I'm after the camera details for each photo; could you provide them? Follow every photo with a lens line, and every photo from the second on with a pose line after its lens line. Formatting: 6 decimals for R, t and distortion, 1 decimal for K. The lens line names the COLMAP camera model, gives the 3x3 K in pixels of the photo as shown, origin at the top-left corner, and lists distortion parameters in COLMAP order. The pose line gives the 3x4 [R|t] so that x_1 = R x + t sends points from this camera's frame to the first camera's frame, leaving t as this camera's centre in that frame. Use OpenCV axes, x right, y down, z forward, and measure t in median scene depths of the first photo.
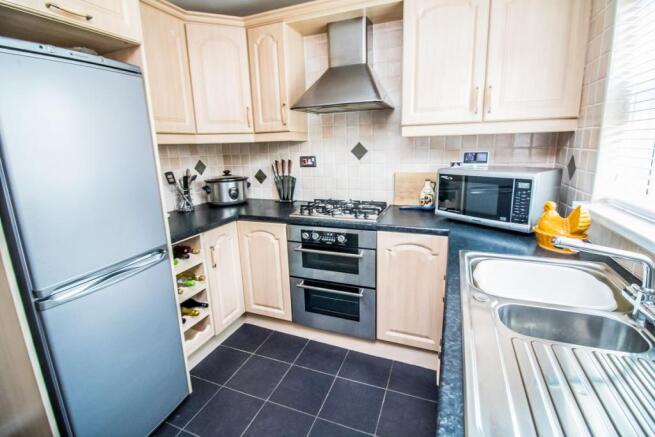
lens RADIAL K [[320.7, 0, 327.5], [0, 320.7, 218.5], [0, 0, 1]] dist [0.002859, 0.000112]
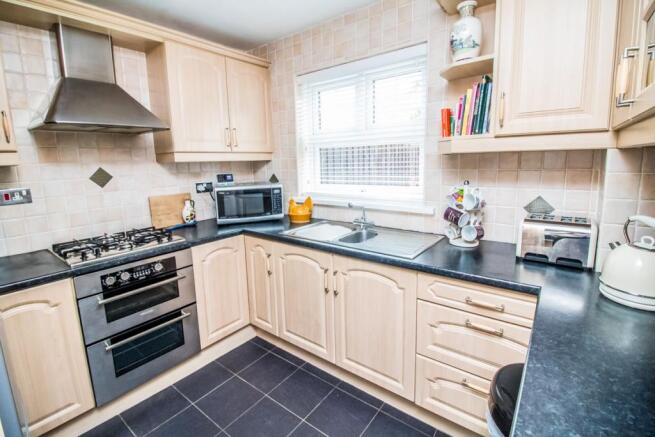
lens RADIAL K [[292.6, 0, 327.5], [0, 292.6, 218.5], [0, 0, 1]] dist [-0.001315, -0.000374]
pose [[0.266613, -0.164076, 0.949735, -0.595598], [0.239320, 0.965811, 0.099670, -0.040035], [-0.933619, 0.200718, 0.296764, 0.243489]]
